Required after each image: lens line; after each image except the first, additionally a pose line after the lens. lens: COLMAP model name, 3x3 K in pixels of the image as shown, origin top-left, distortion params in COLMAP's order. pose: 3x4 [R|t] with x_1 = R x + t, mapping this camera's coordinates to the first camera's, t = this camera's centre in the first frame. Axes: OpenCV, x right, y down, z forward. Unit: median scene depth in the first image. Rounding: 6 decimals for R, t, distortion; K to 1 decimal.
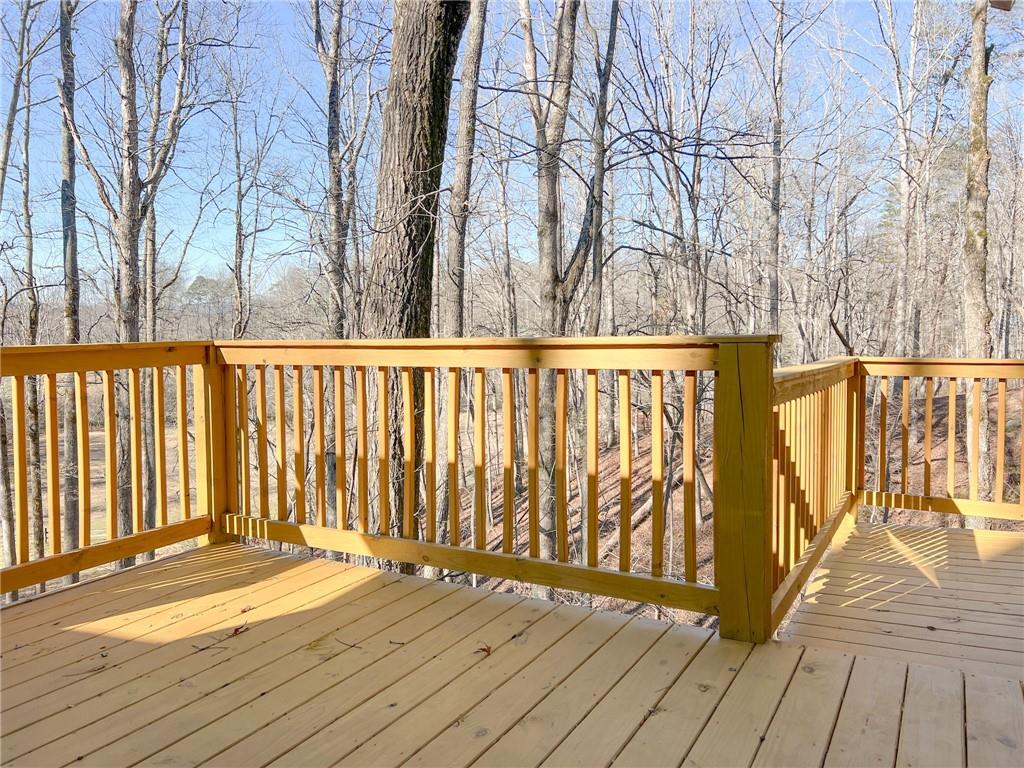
lens RADIAL K [[777.6, 0, 512.3], [0, 777.6, 378.1], [0, 0, 1]] dist [0.013696, 0.003750]
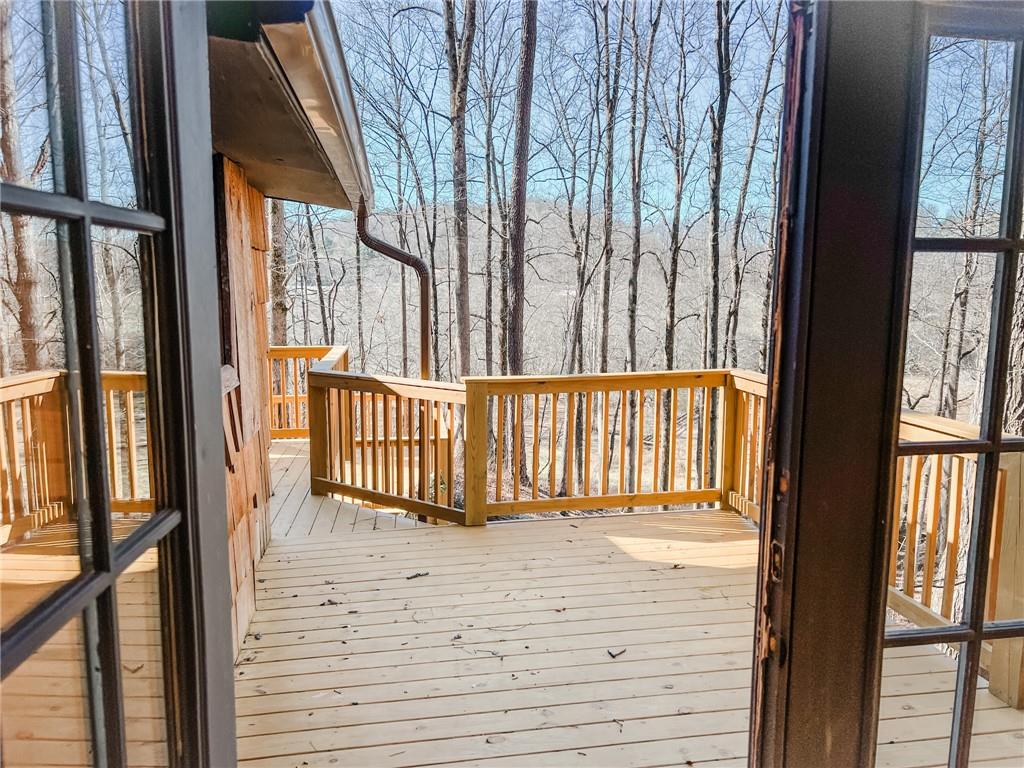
lens RADIAL K [[777.6, 0, 511.5], [0, 777.6, 383.8], [0, 0, 1]] dist [0.013696, 0.003750]
pose [[0.623270, 0.118996, -0.772900, 0.649374], [-0.051584, 0.992458, 0.111202, -0.222765], [0.780304, -0.029440, 0.624707, -0.290065]]
